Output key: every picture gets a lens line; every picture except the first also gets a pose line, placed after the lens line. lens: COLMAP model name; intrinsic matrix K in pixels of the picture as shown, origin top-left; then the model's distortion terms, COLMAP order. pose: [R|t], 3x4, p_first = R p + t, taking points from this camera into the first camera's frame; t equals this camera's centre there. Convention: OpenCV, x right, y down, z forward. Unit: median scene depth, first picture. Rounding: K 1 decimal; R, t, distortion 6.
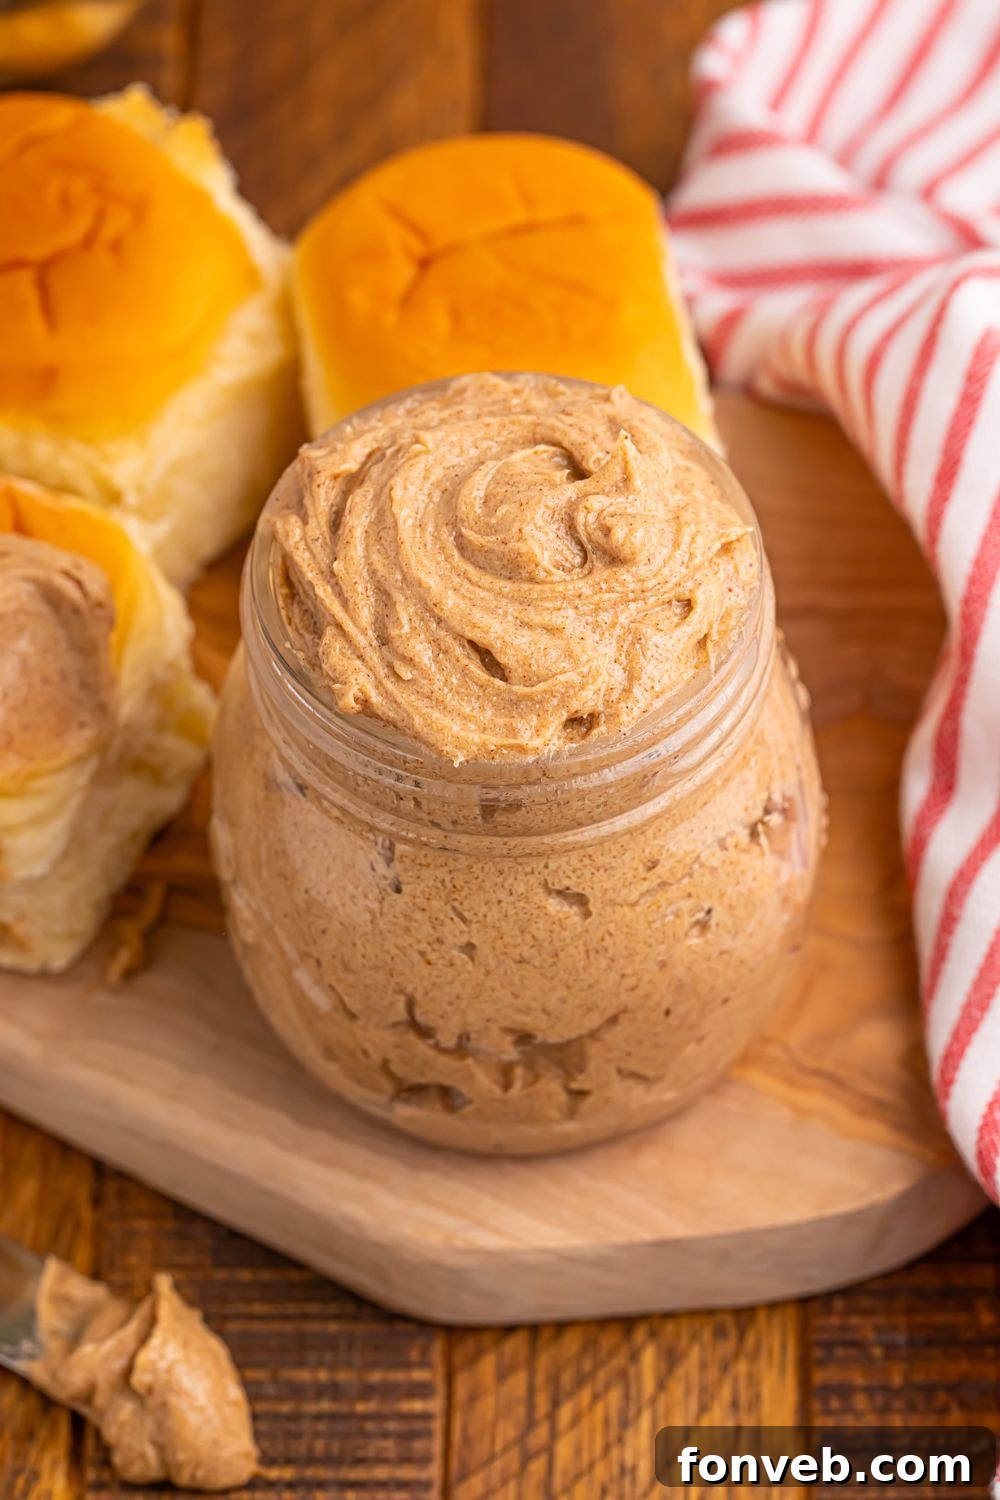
lens RADIAL K [[5286.3, 0, 480.3], [0, 5286.3, 757.4], [0, 0, 1]] dist [0.274197, 0.000000]
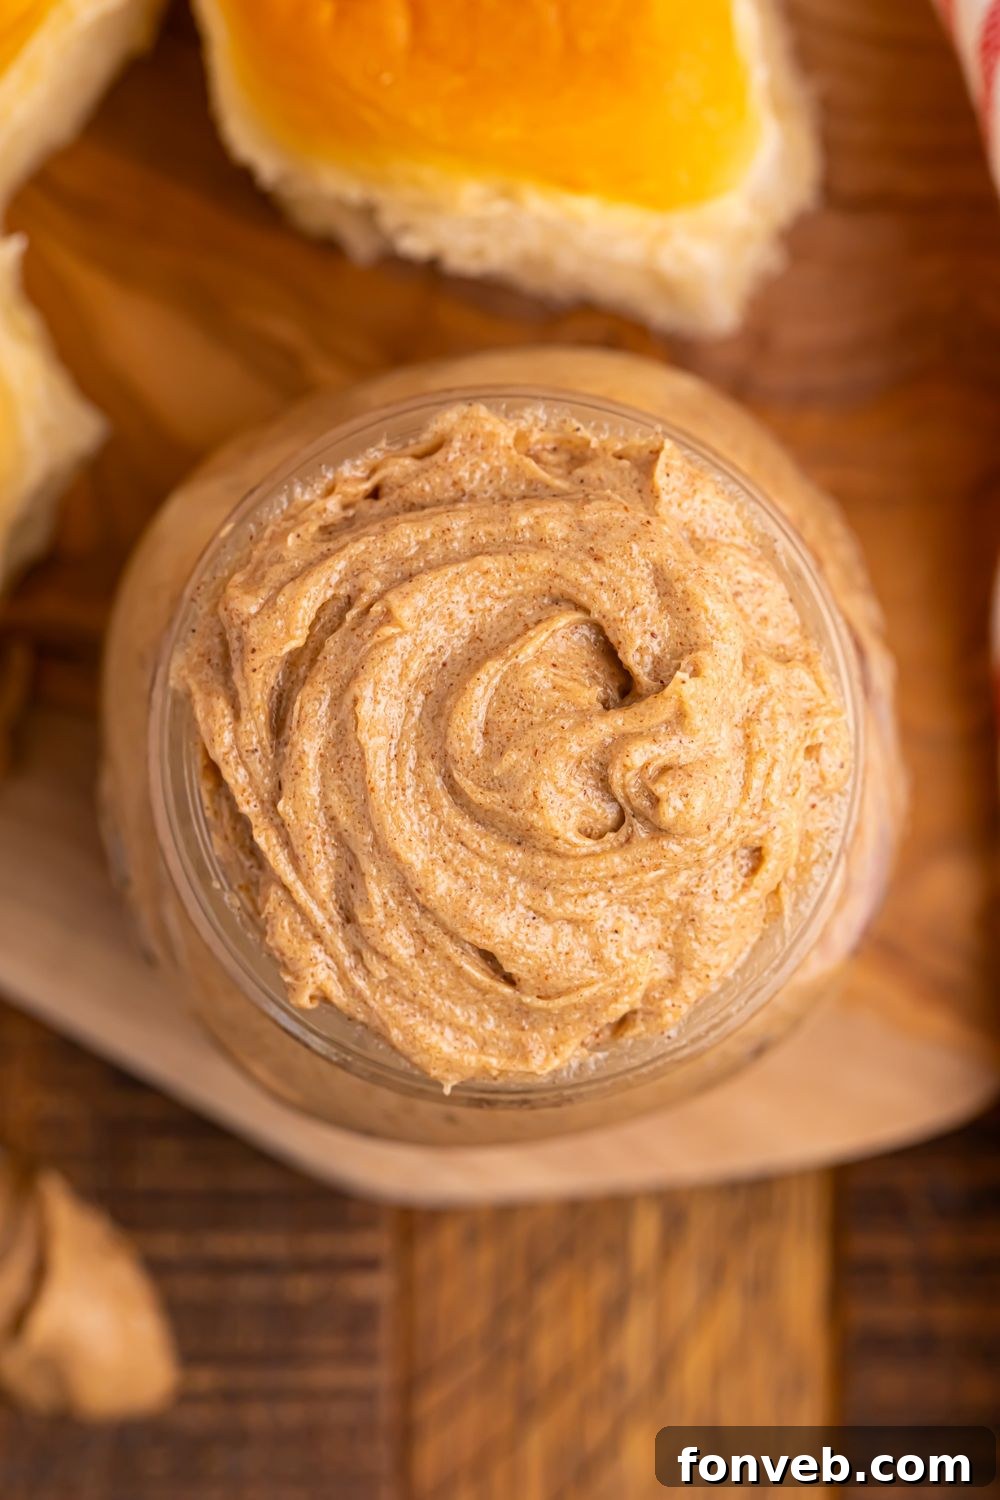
lens RADIAL K [[5286.3, 0, 493.2], [0, 5286.3, 761.4], [0, 0, 1]] dist [0.274197, 0.000000]
pose [[0.999061, -0.010783, 0.041970, -0.028775], [-0.015846, 0.810563, 0.585437, -0.473362], [-0.040332, -0.585552, 0.809631, 0.408683]]
